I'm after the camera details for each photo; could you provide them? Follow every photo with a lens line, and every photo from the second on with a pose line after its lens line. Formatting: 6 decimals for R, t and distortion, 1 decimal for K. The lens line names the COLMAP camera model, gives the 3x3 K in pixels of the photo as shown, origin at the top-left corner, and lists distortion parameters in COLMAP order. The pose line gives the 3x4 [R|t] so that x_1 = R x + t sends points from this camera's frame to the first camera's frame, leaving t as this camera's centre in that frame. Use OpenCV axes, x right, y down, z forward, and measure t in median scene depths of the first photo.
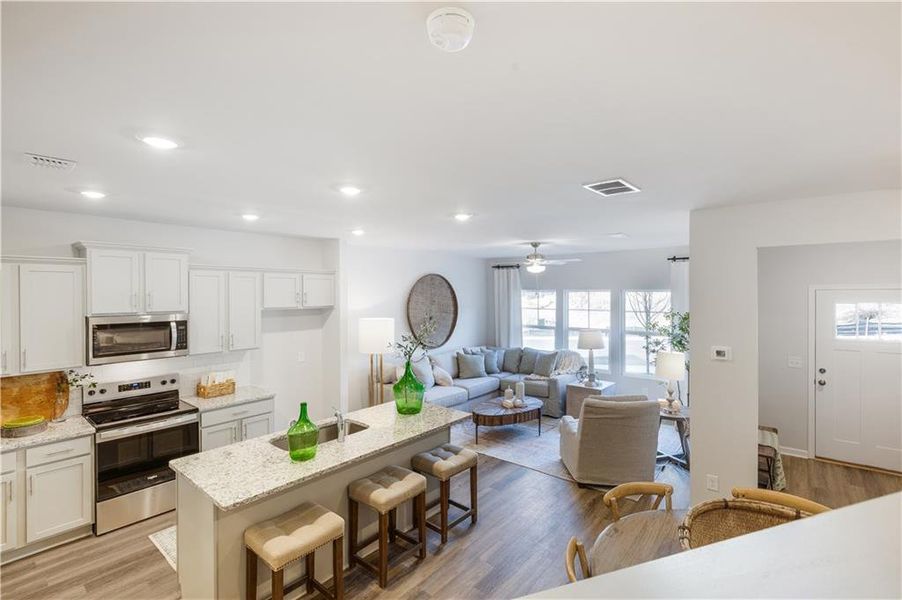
lens RADIAL K [[409.8, 0, 452.3], [0, 409.8, 296.7], [0, 0, 1]] dist [0.002460, -0.001423]
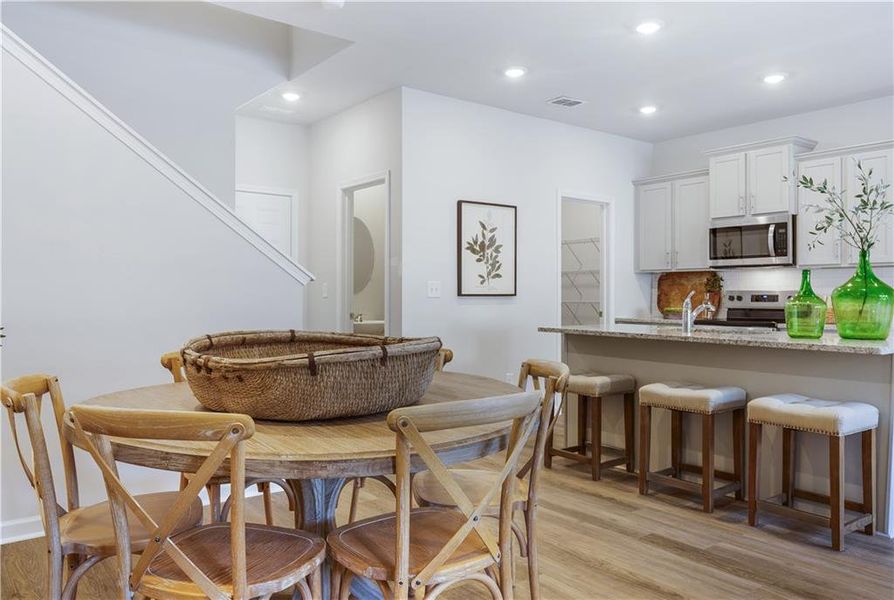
lens RADIAL K [[664.6, 0, 453.1], [0, 664.6, 296.7], [0, 0, 1]] dist [0.002514, 0.000526]
pose [[-0.211758, 0.004491, -0.977312, 0.813755], [-0.011103, 0.999914, 0.007000, 0.202789], [0.977259, 0.012333, -0.211690, 0.600452]]
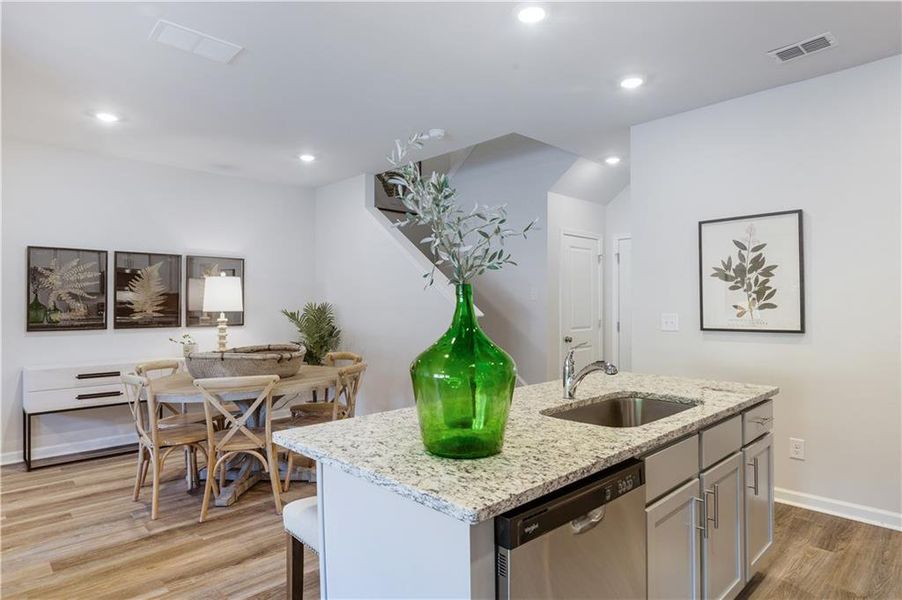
lens RADIAL K [[519.0, 0, 456.6], [0, 519.0, 299.9], [0, 0, 1]] dist [0.001415, -0.000569]
pose [[-0.994488, 0.006575, 0.104640, -0.138553], [0.006438, 0.999978, -0.001647, 0.156753], [-0.104649, -0.000964, -0.994509, 1.272212]]
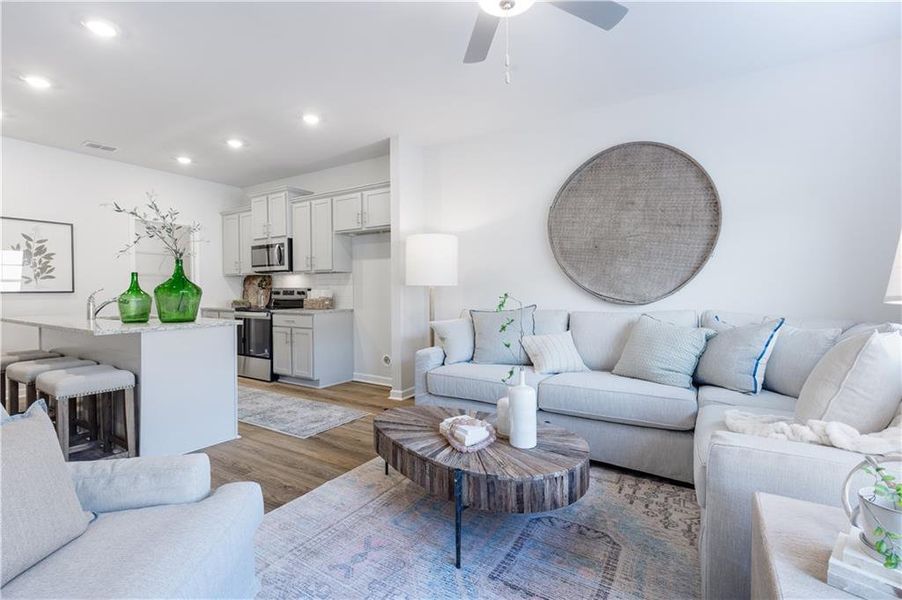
lens RADIAL K [[409.8, 0, 455.2], [0, 409.8, 294.2], [0, 0, 1]] dist [0.002460, -0.001423]
pose [[0.144514, 0.012157, -0.989428, 0.684777], [-0.005643, 0.999918, 0.011461, 0.195003], [0.989487, 0.003927, 0.144570, 1.305562]]
